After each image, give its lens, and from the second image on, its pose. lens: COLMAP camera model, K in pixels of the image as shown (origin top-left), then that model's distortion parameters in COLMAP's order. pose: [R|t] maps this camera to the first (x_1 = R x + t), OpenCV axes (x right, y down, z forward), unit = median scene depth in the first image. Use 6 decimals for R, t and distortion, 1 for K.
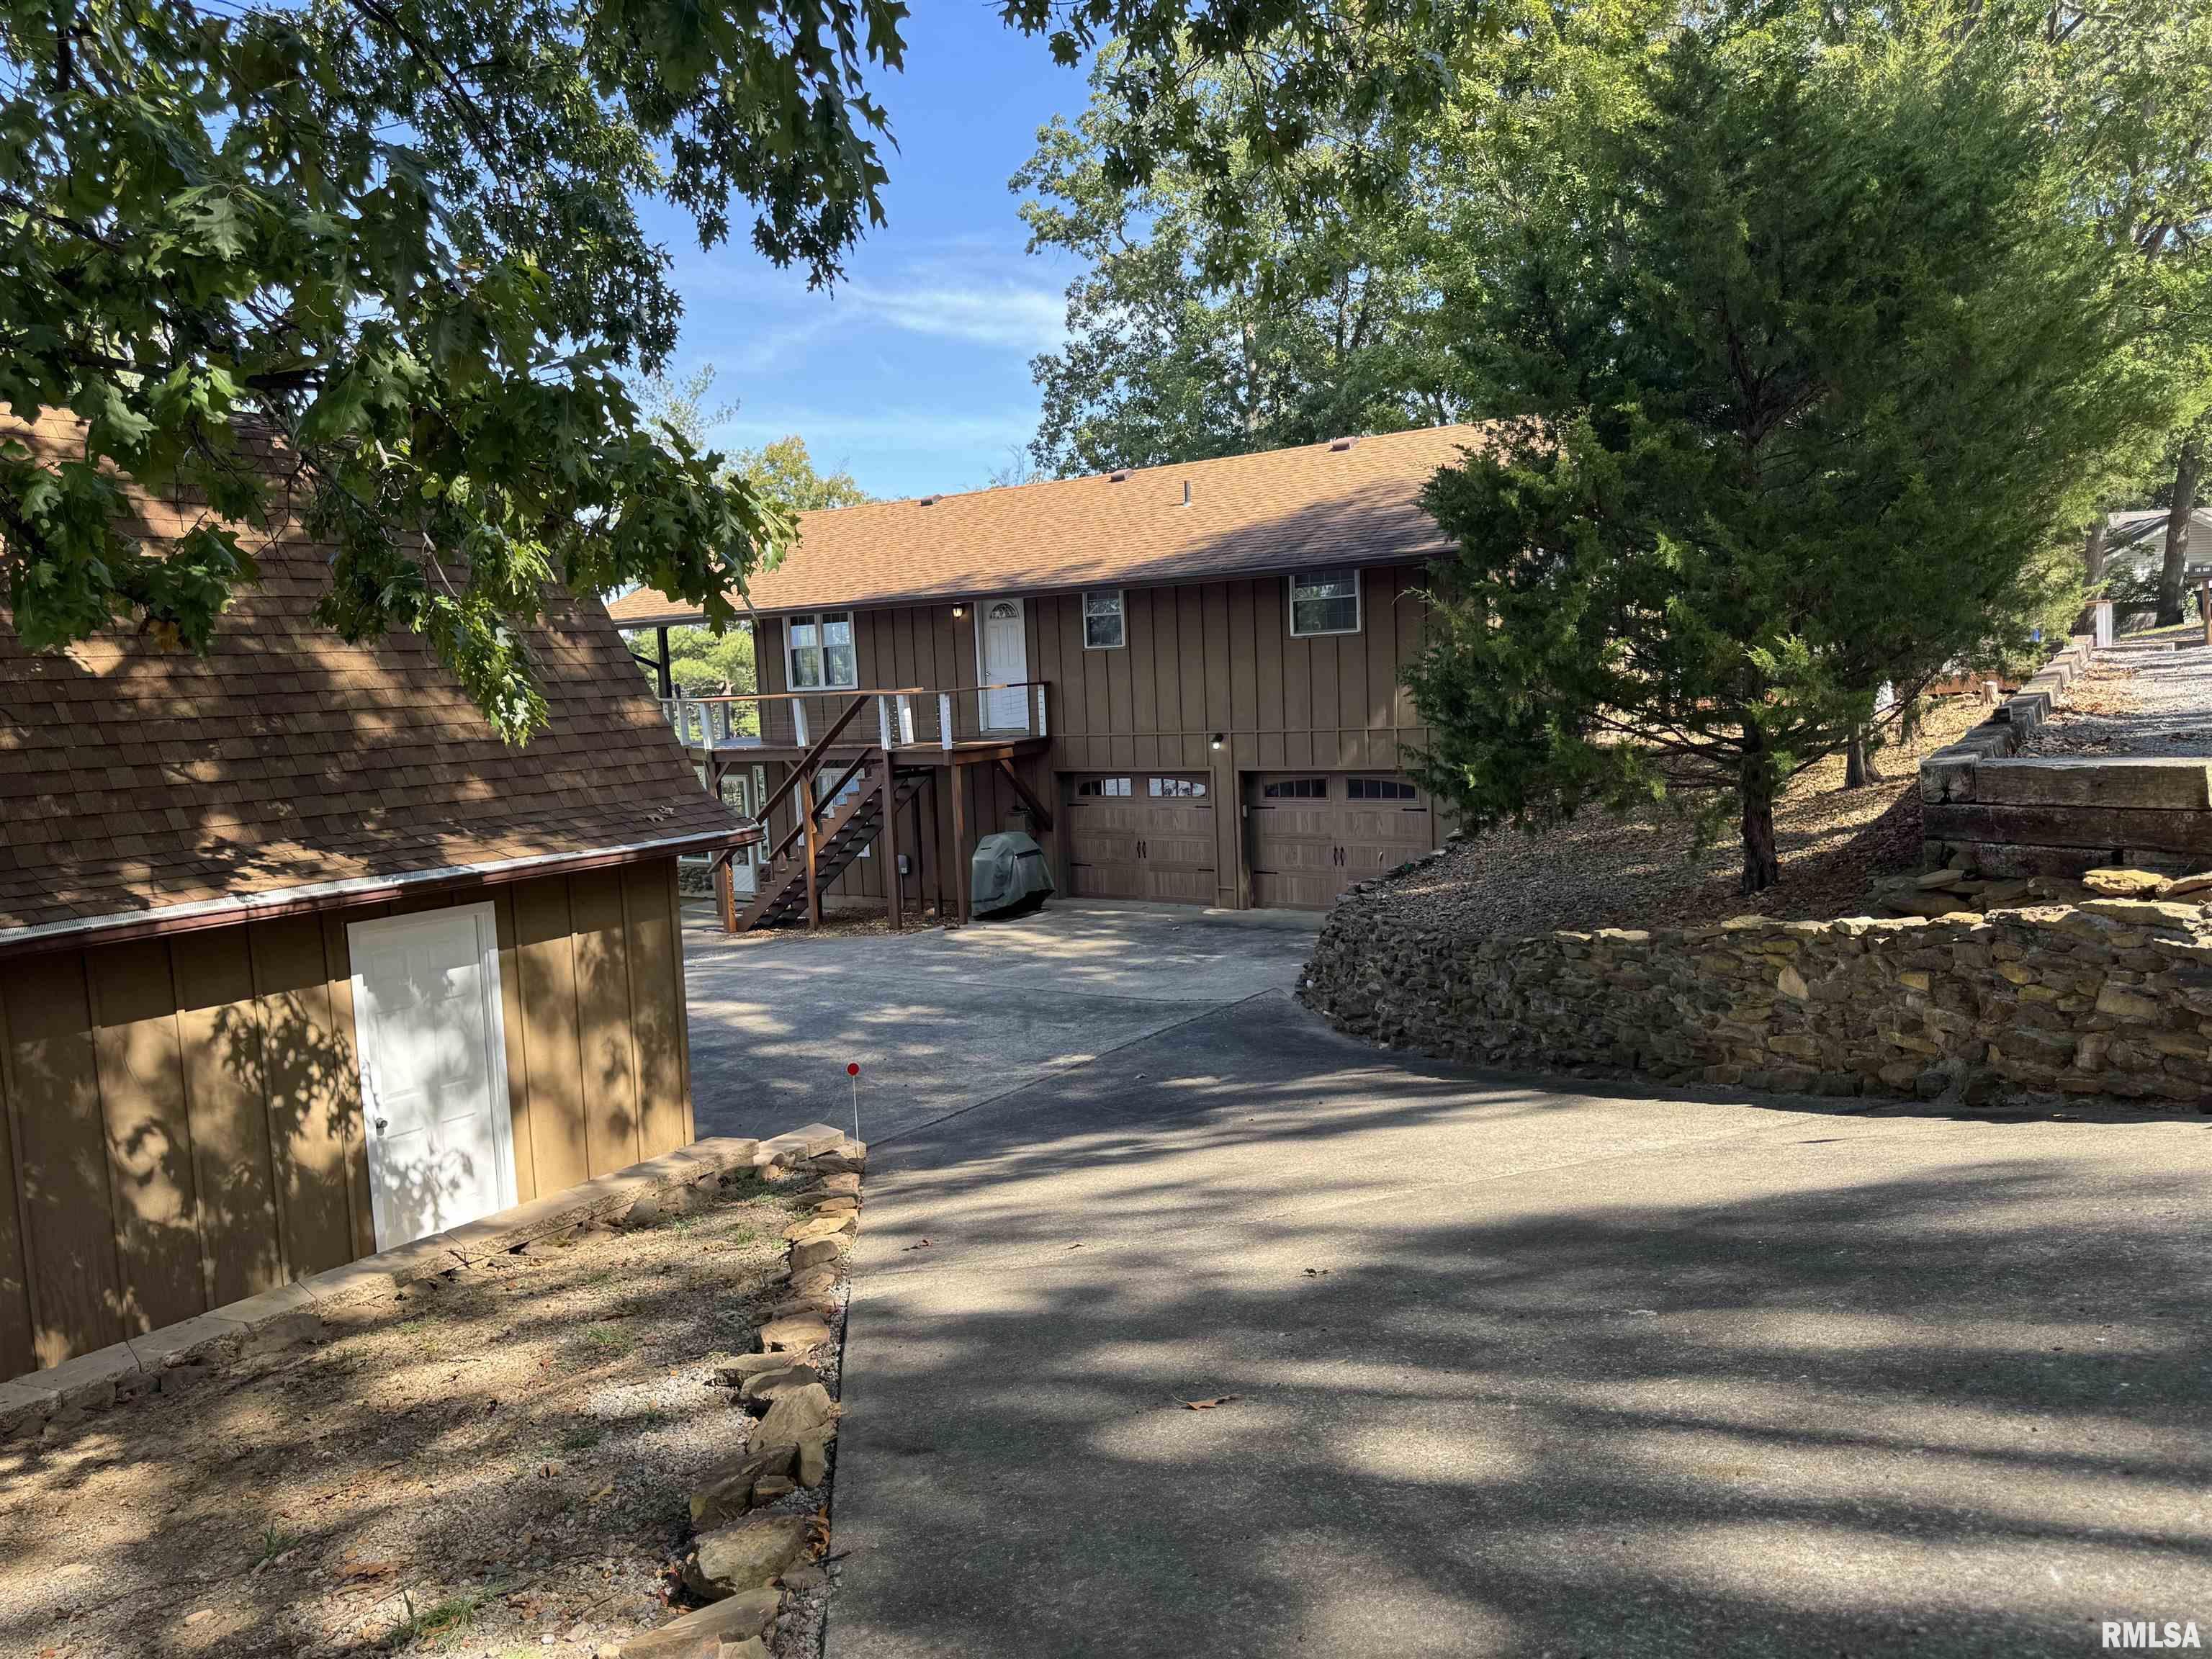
lens RADIAL K [[1582.6, 0, 1106.0], [0, 1582.6, 829.5], [0, 0, 1]] dist [-0.001696, -0.000214]
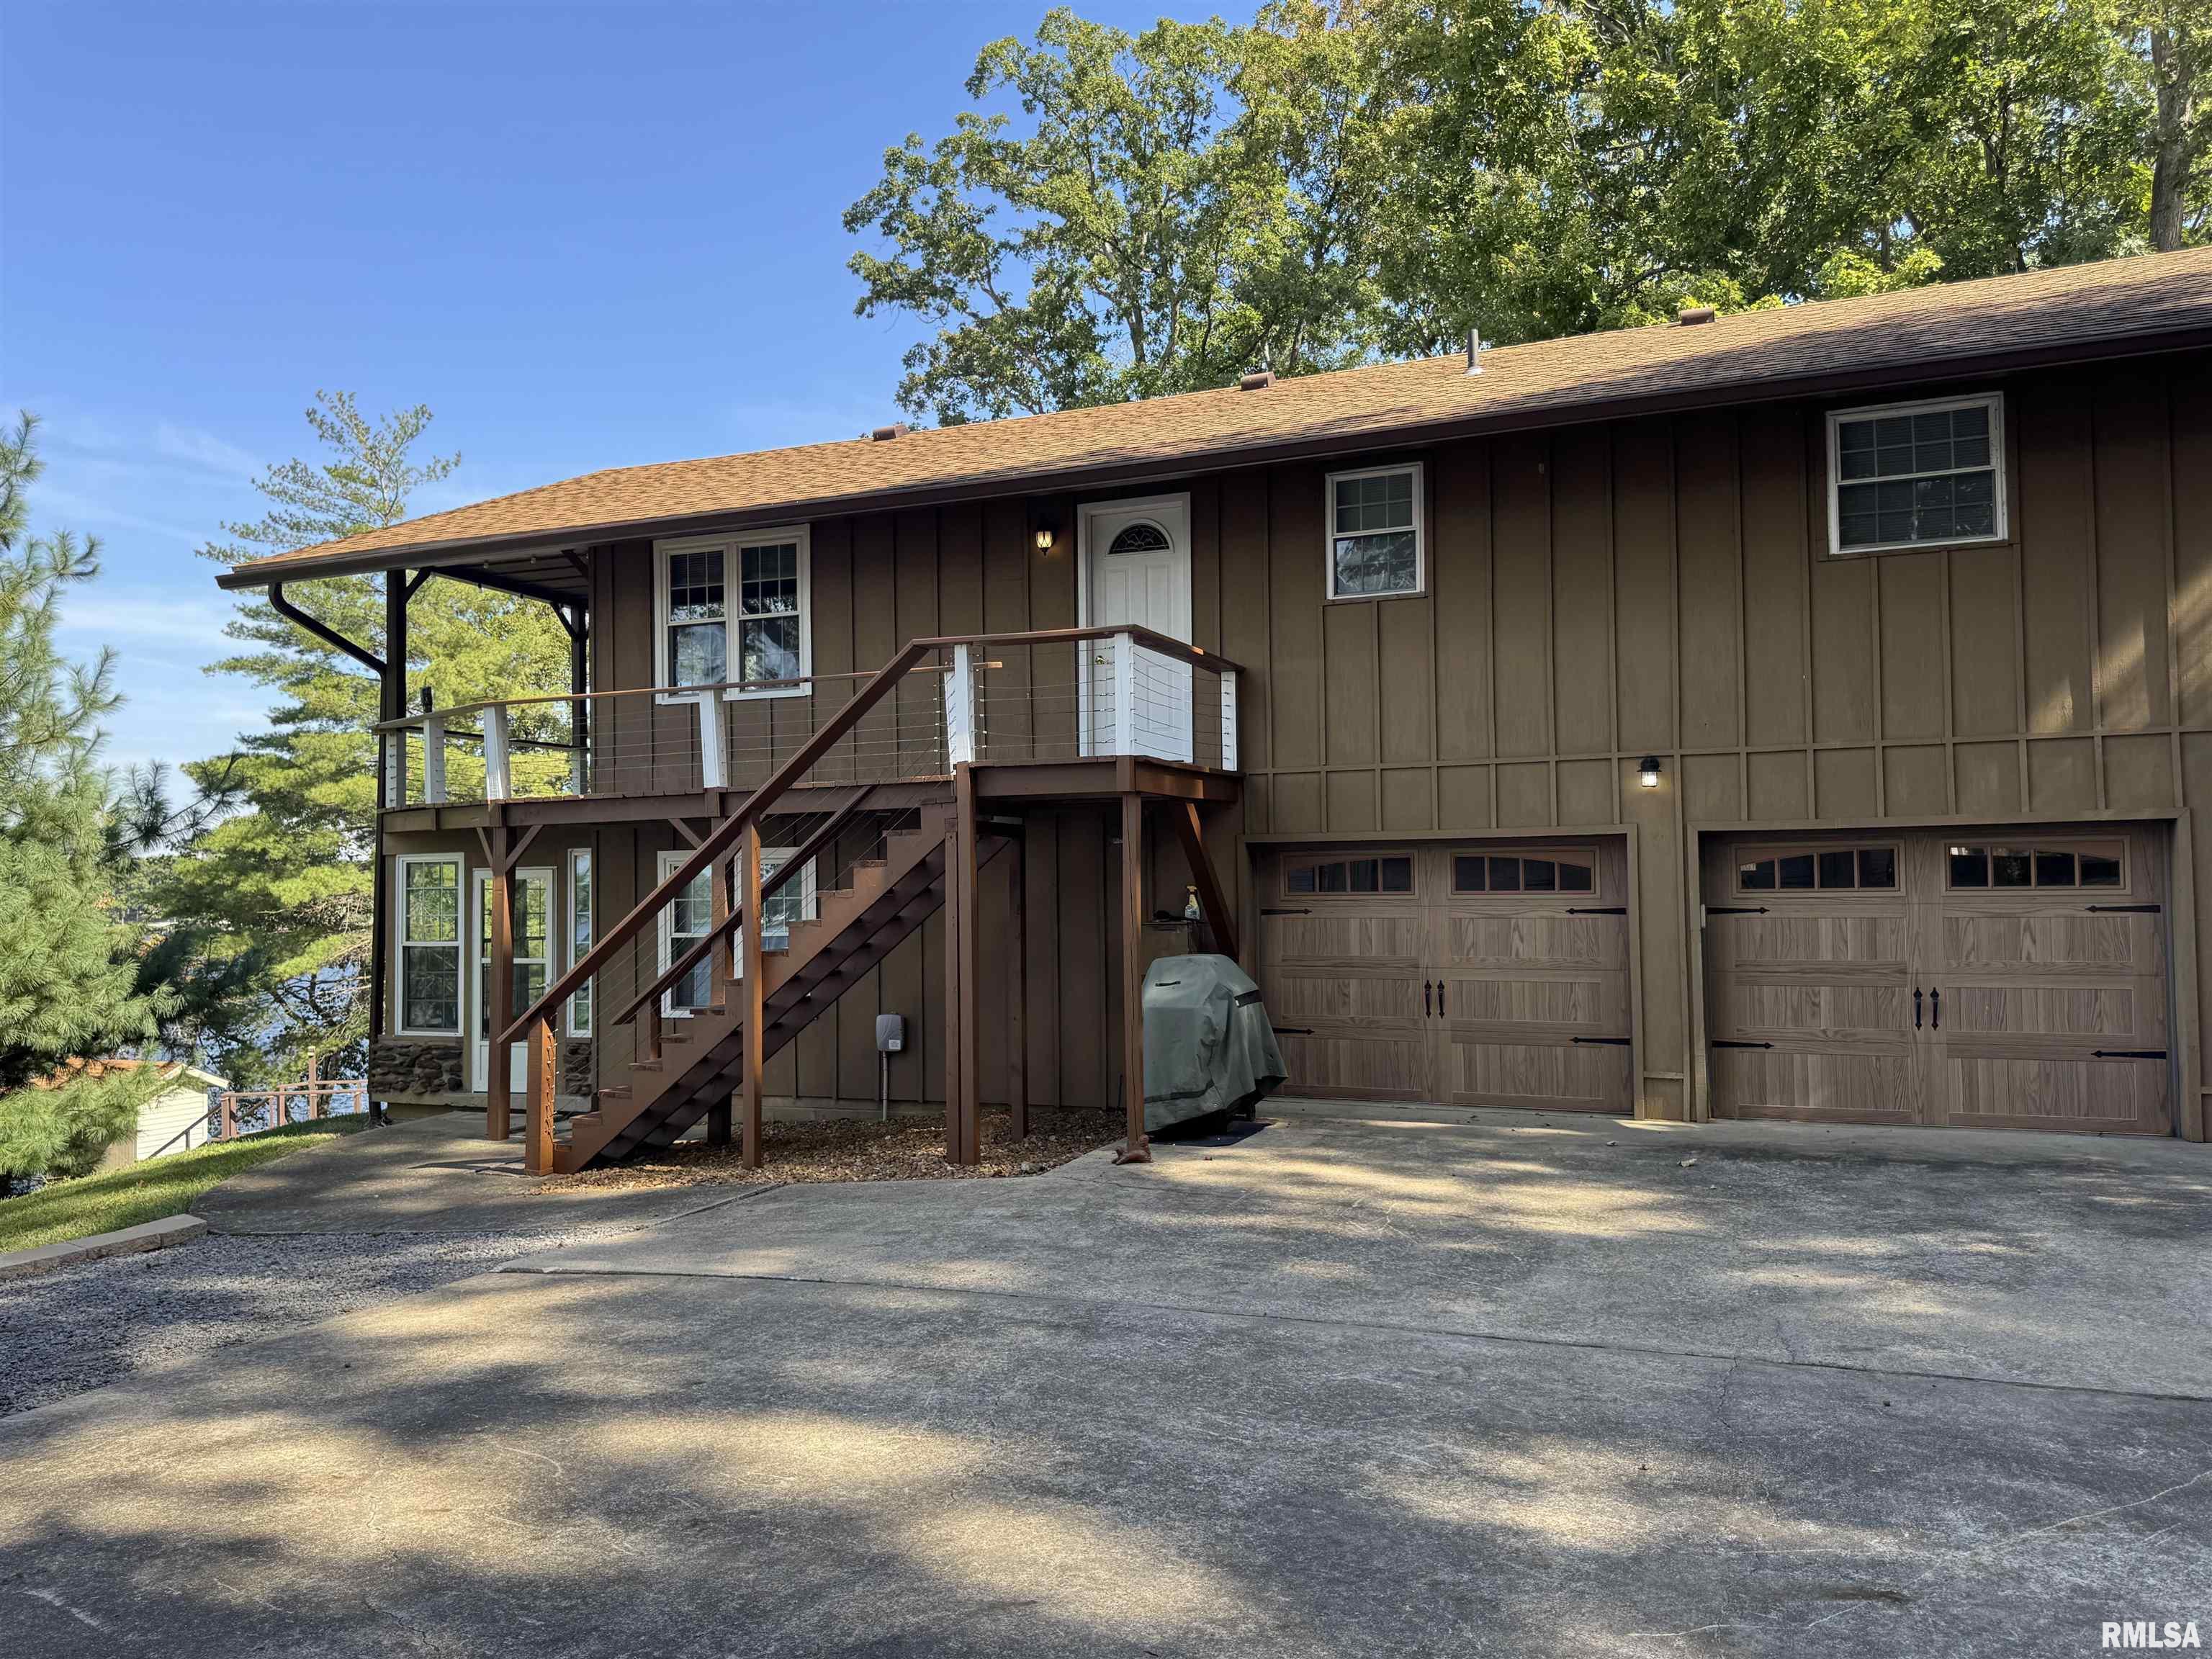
lens RADIAL K [[1537.9, 0, 1106.0], [0, 1537.9, 829.5], [0, 0, 1]] dist [0.092469, 0.000885]
pose [[0.978219, 0.037888, 0.204091, -0.169927], [-0.008528, 0.989706, -0.142859, 0.028497], [-0.207402, 0.138007, 0.968472, 0.506514]]
